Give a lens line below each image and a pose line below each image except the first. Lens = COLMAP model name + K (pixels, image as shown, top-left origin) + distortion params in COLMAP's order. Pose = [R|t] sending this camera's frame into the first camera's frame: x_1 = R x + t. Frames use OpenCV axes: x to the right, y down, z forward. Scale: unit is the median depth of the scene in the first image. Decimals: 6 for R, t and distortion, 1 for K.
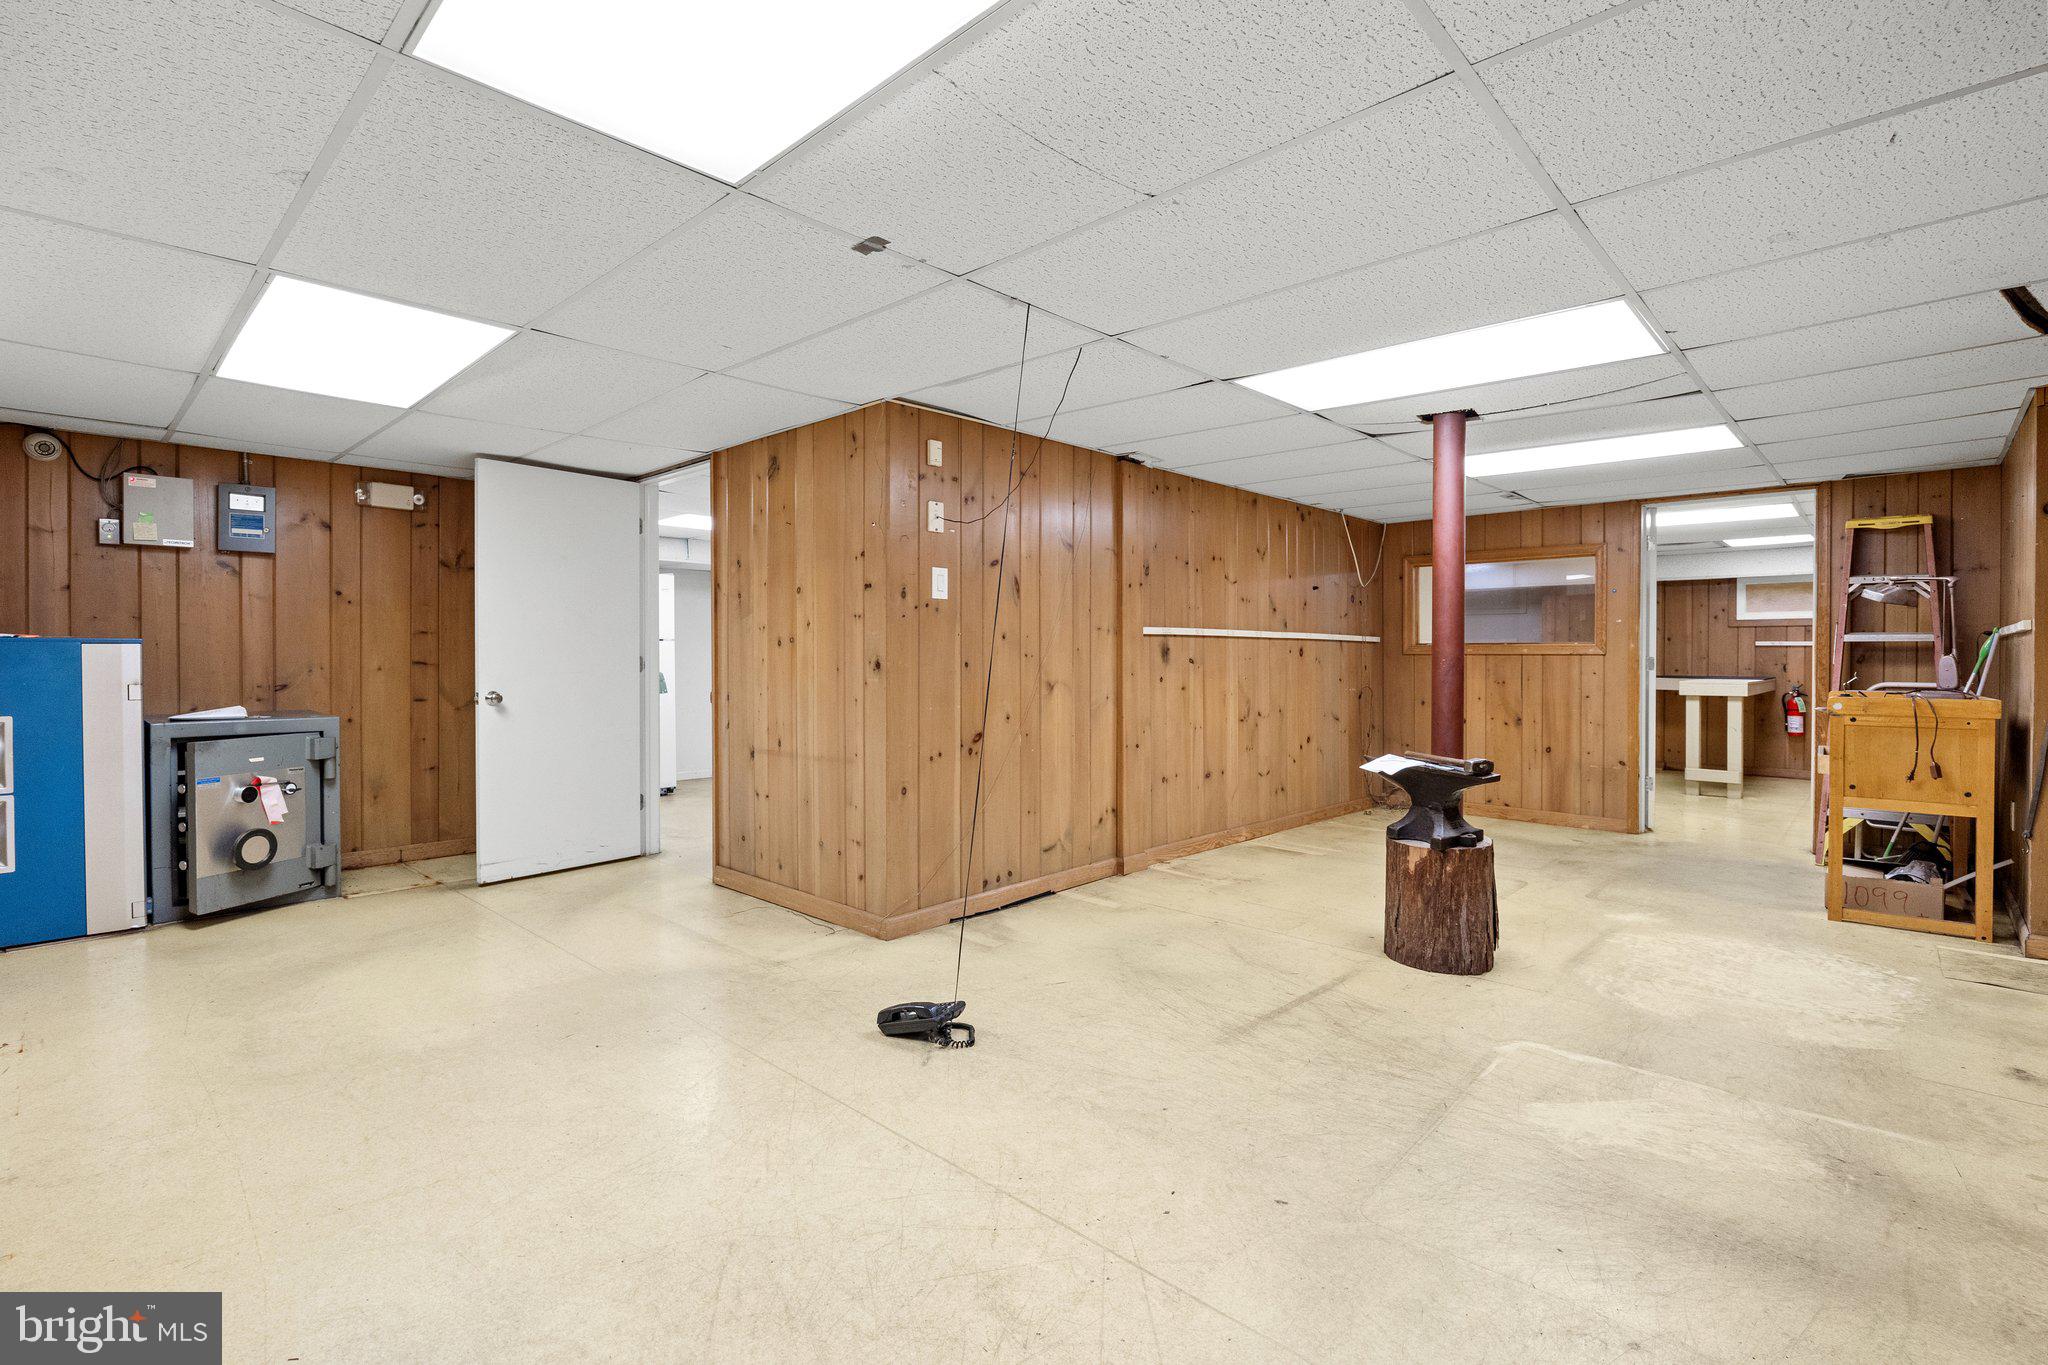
lens RADIAL K [[916.4, 0, 1055.5], [0, 916.4, 677.1], [0, 0, 1]] dist [-0.009601, -0.000259]
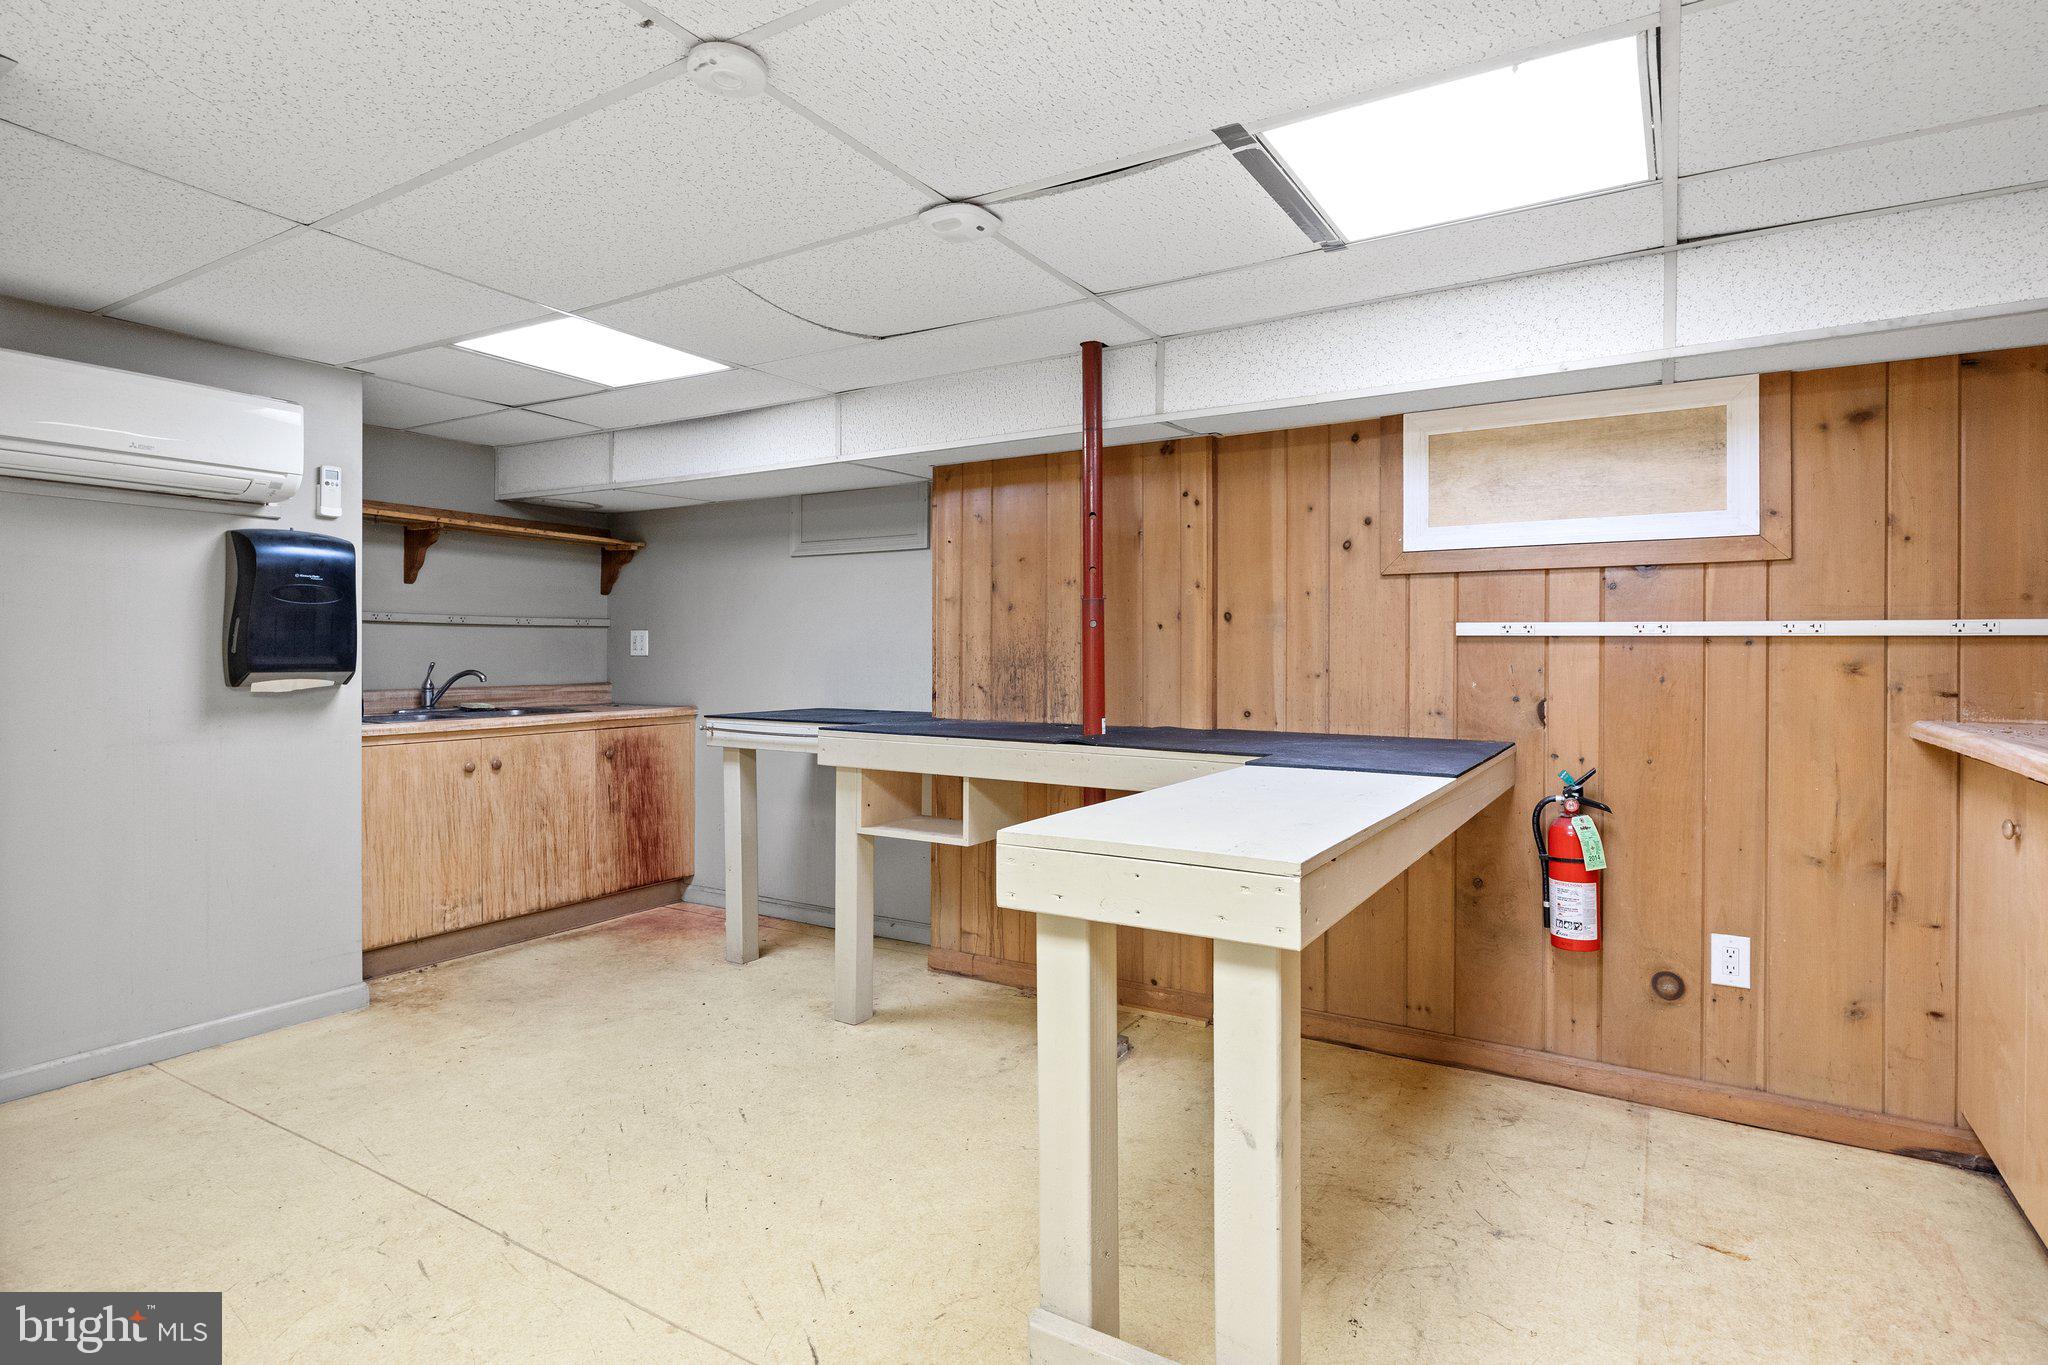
lens RADIAL K [[1023.4, 0, 1036.4], [0, 1023.4, 671.8], [0, 0, 1]] dist [-0.019643, 0.002556]
pose [[0.980132, -0.001731, 0.198339, 0.575070], [0.002473, 0.999991, -0.003495, -0.022263], [-0.198332, 0.003916, 0.980127, 0.709109]]
